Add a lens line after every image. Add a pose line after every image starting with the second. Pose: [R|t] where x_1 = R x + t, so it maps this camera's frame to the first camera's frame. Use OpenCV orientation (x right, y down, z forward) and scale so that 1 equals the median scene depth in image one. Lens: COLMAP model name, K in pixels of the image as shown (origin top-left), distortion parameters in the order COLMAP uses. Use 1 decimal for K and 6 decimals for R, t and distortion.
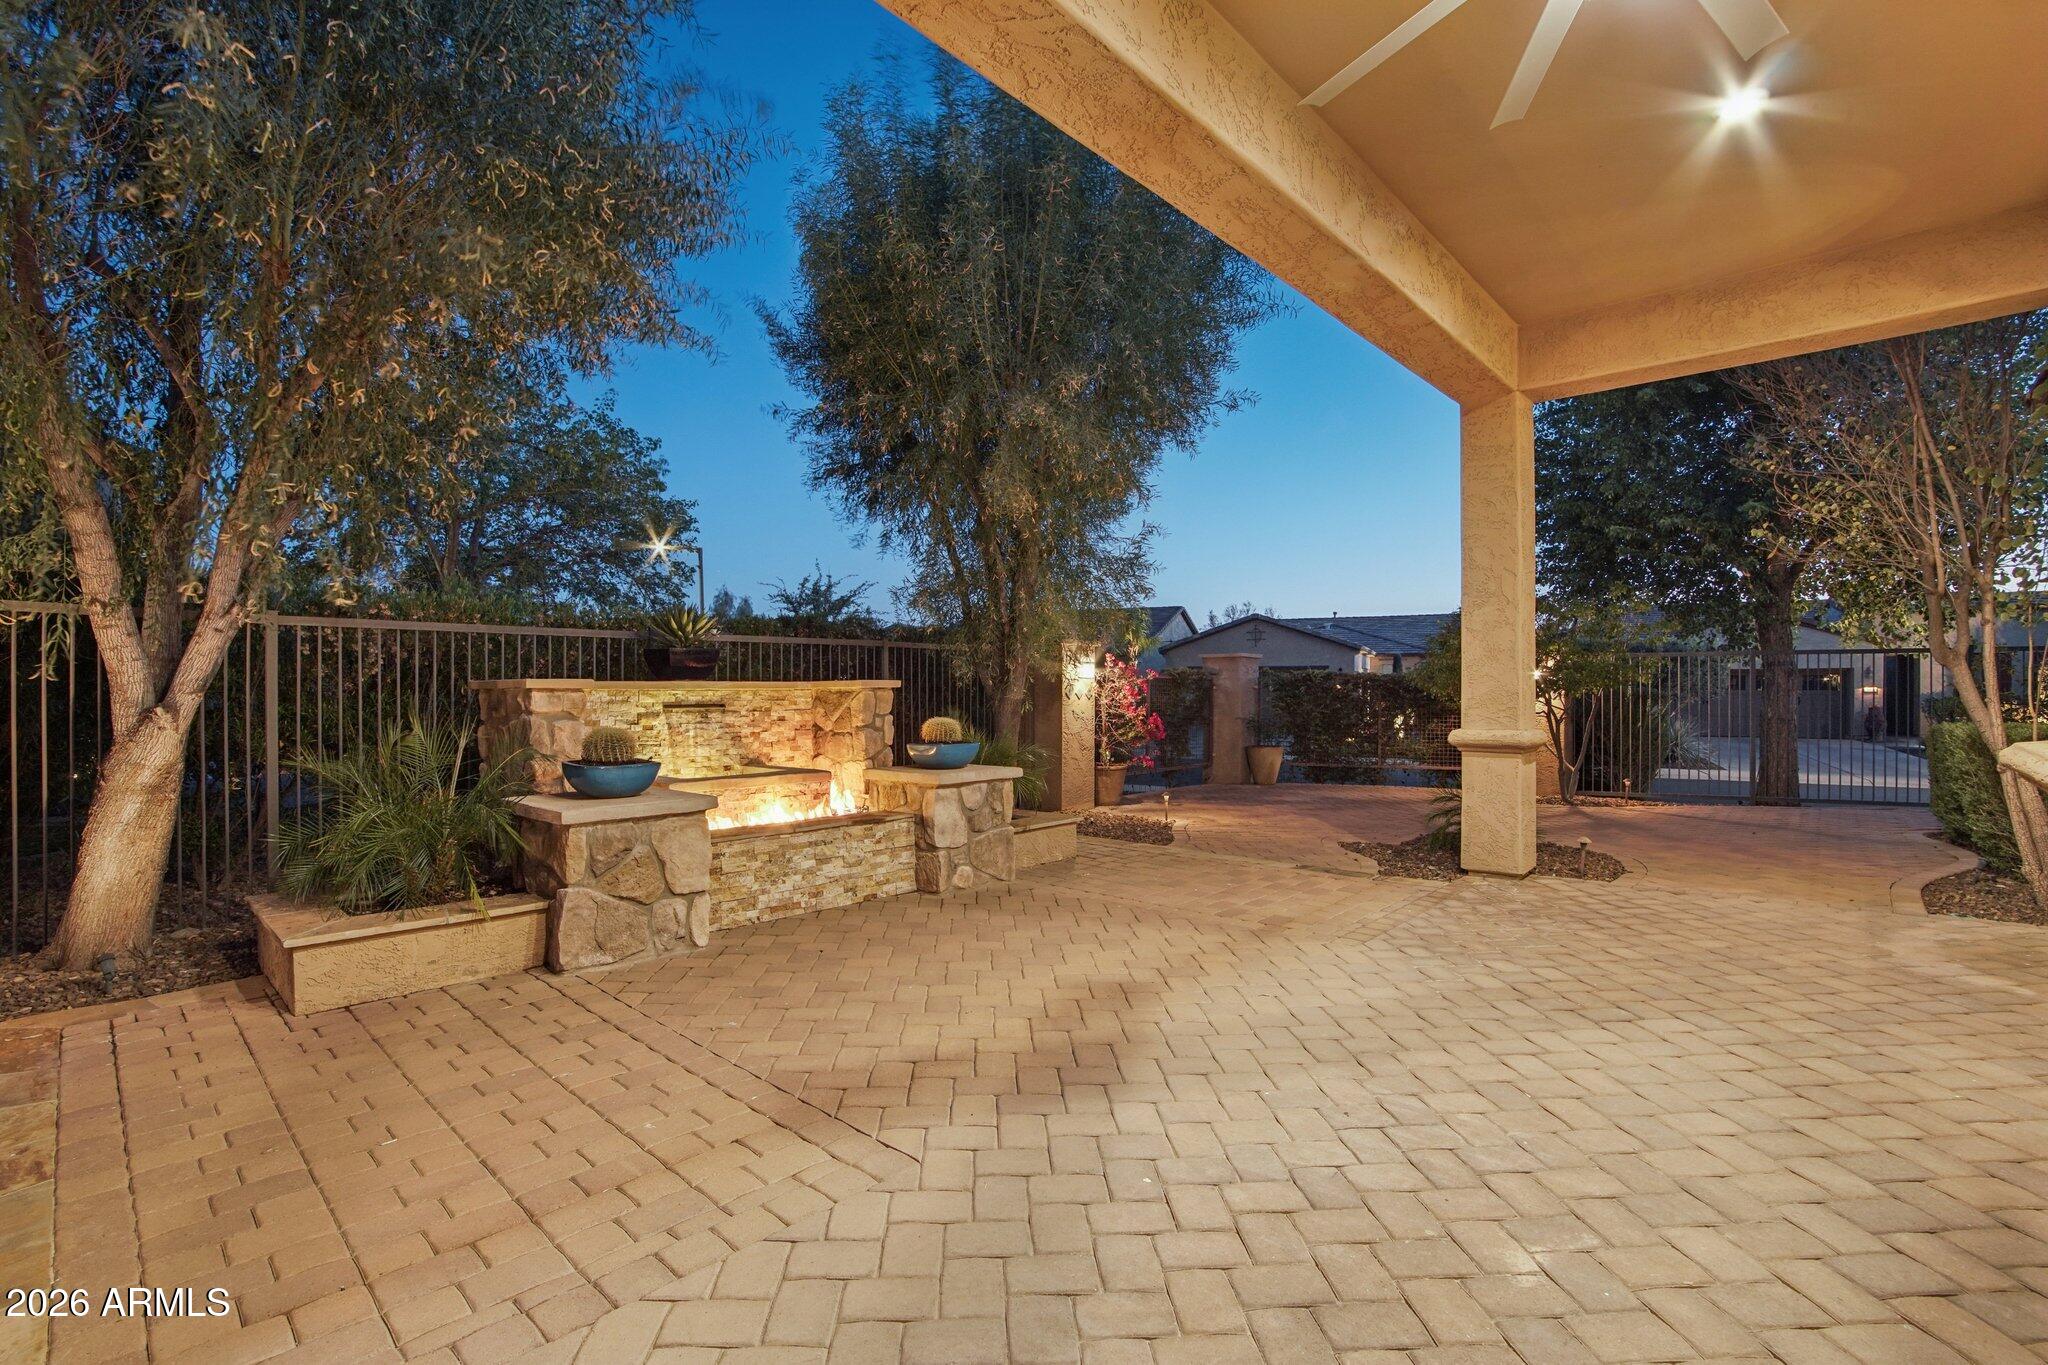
lens RADIAL K [[917.6, 0, 1018.4], [0, 917.6, 699.9], [0, 0, 1]] dist [-0.033343, -0.000331]
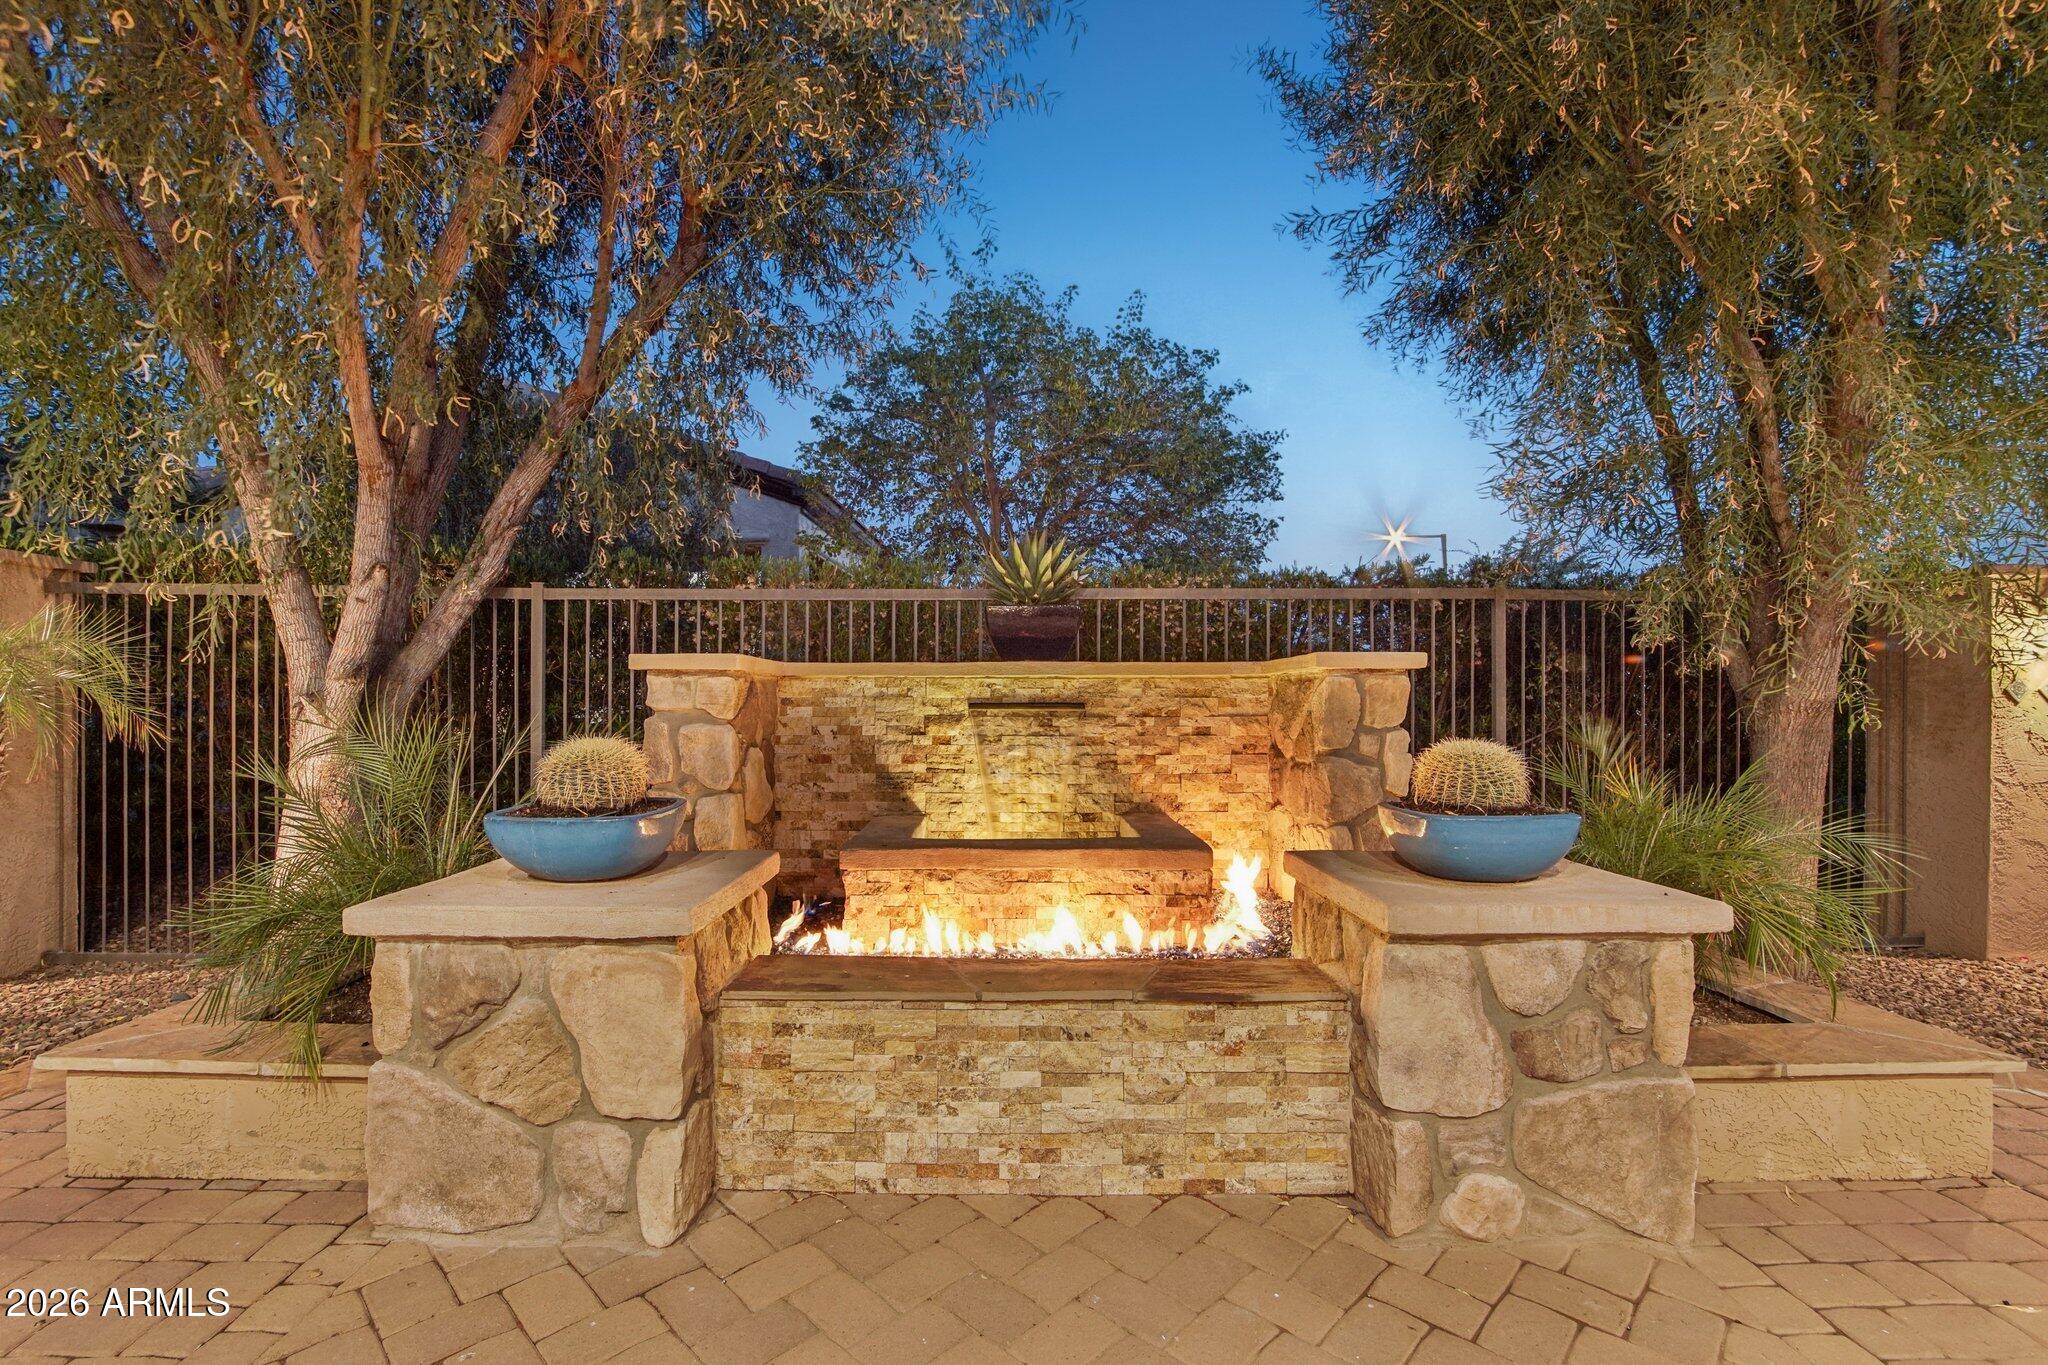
lens RADIAL K [[917.6, 0, 1018.4], [0, 917.6, 699.9], [0, 0, 1]] dist [-0.033343, -0.000331]
pose [[0.681939, 0.003583, -0.731400, 0.068358], [-0.010134, 0.999938, -0.004550, 0.006394], [0.731339, 0.010515, 0.681933, 0.646945]]
